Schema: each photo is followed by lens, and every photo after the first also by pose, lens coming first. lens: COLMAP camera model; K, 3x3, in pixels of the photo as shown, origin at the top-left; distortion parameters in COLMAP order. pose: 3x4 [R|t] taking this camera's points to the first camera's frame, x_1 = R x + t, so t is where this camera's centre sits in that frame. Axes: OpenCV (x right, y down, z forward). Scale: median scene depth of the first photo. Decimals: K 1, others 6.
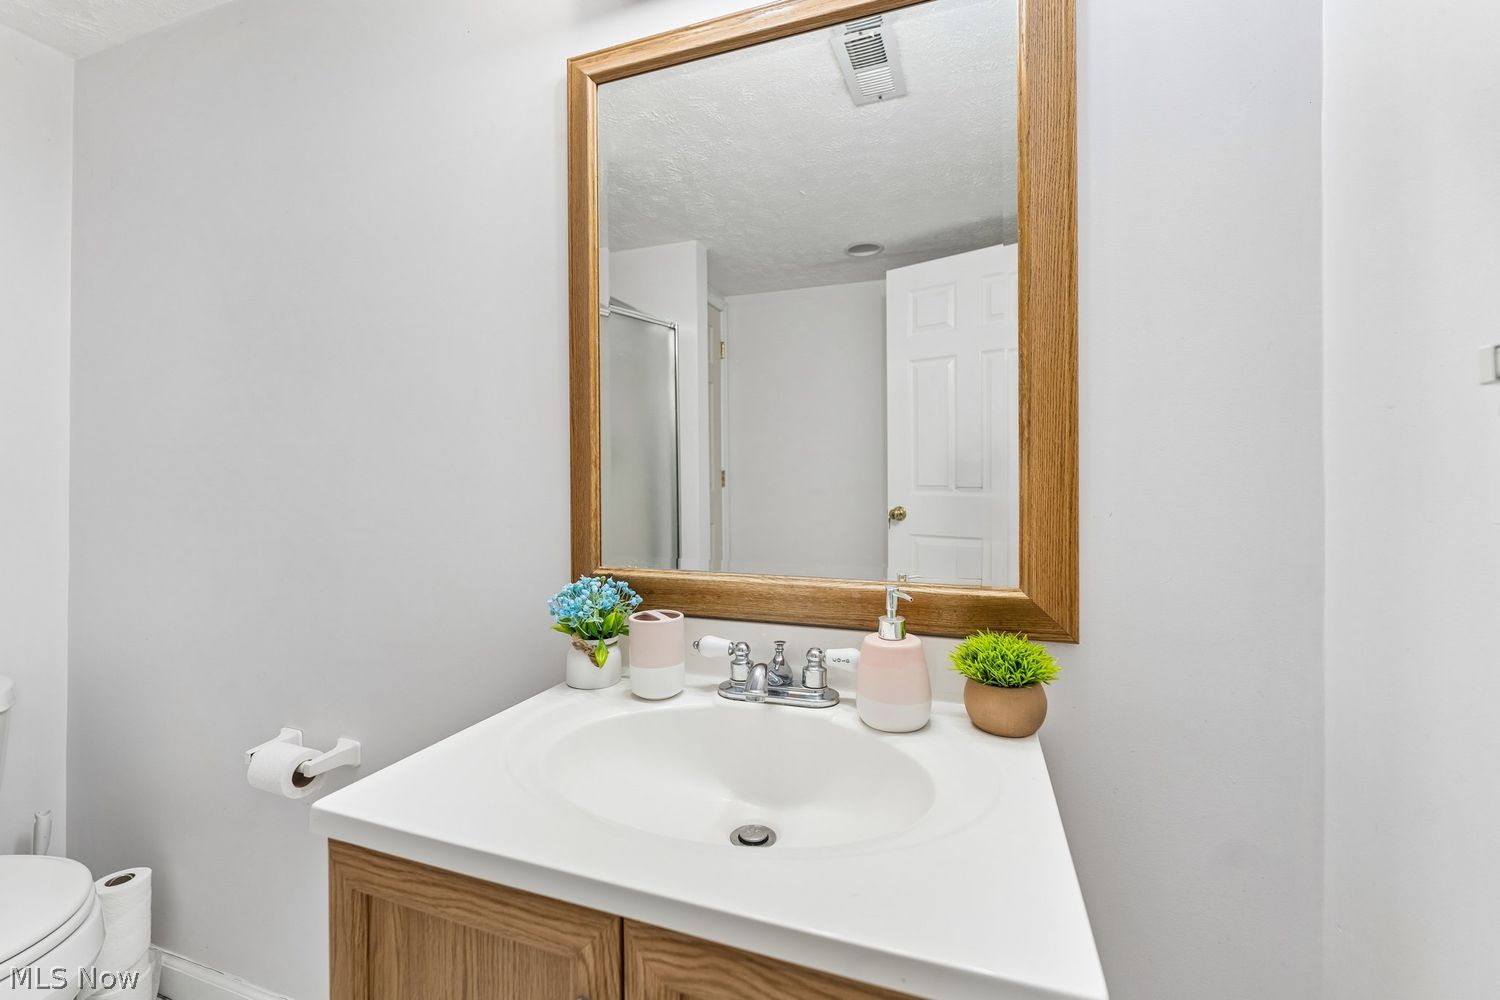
lens RADIAL K [[622.9, 0, 749.9], [0, 622.9, 491.3], [0, 0, 1]] dist [-0.001006, -0.000706]
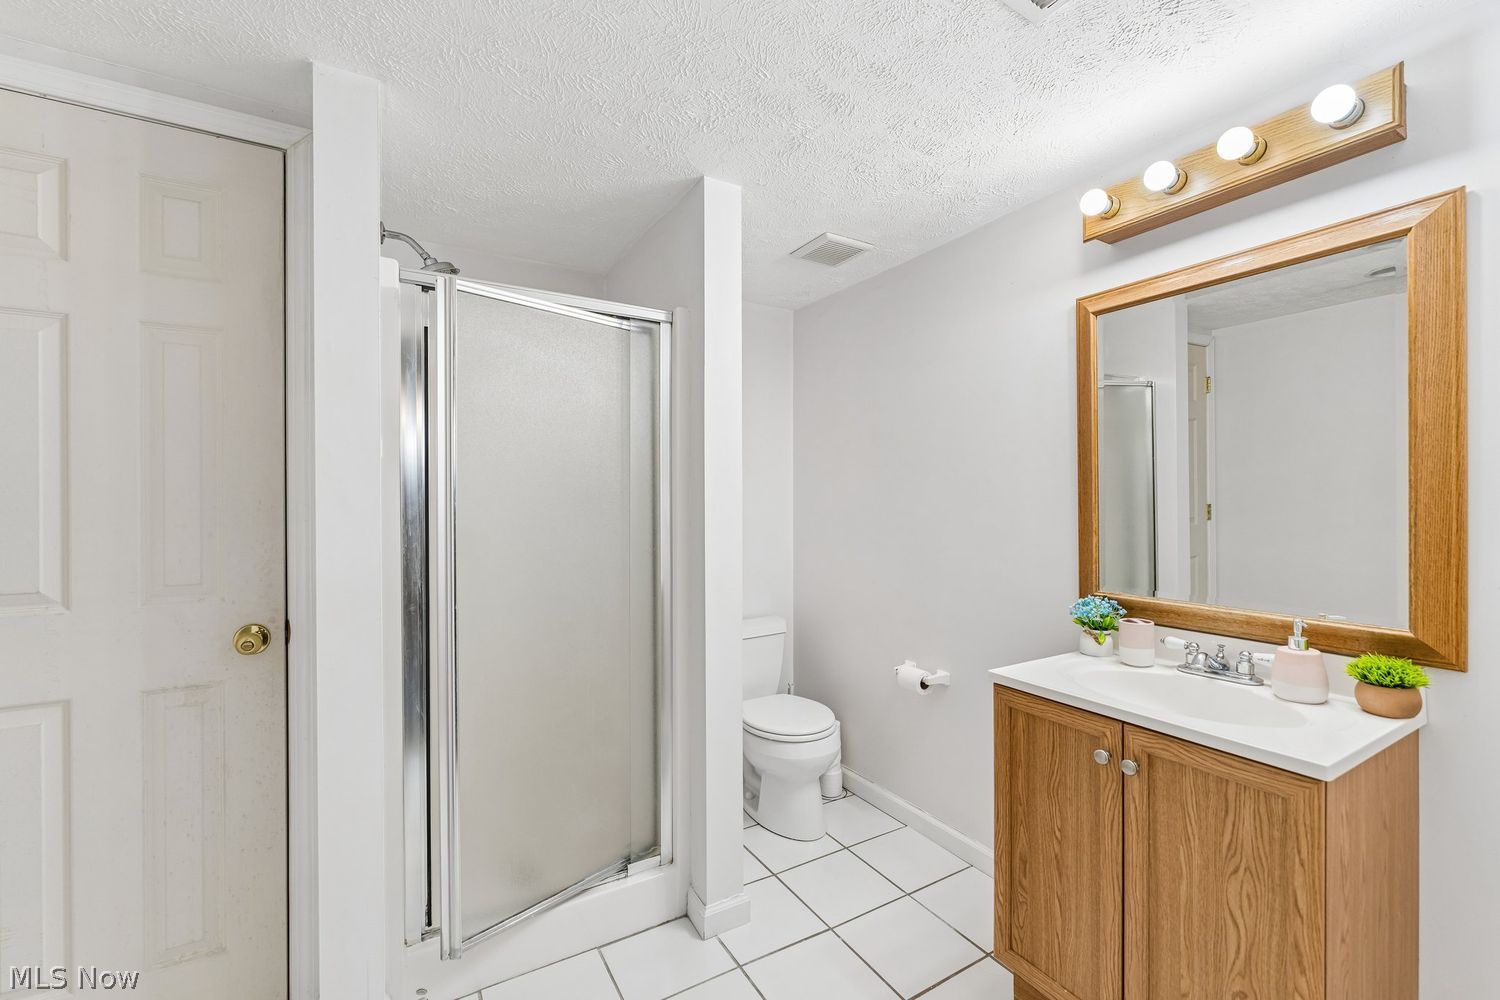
lens RADIAL K [[622.9, 0, 747.9], [0, 622.9, 500.8], [0, 0, 1]] dist [-0.001006, -0.000706]
pose [[0.765599, -0.000696, -0.643318, 0.154692], [-0.003957, 0.999975, -0.005790, -0.138654], [0.643306, 0.006979, 0.765577, -1.146416]]
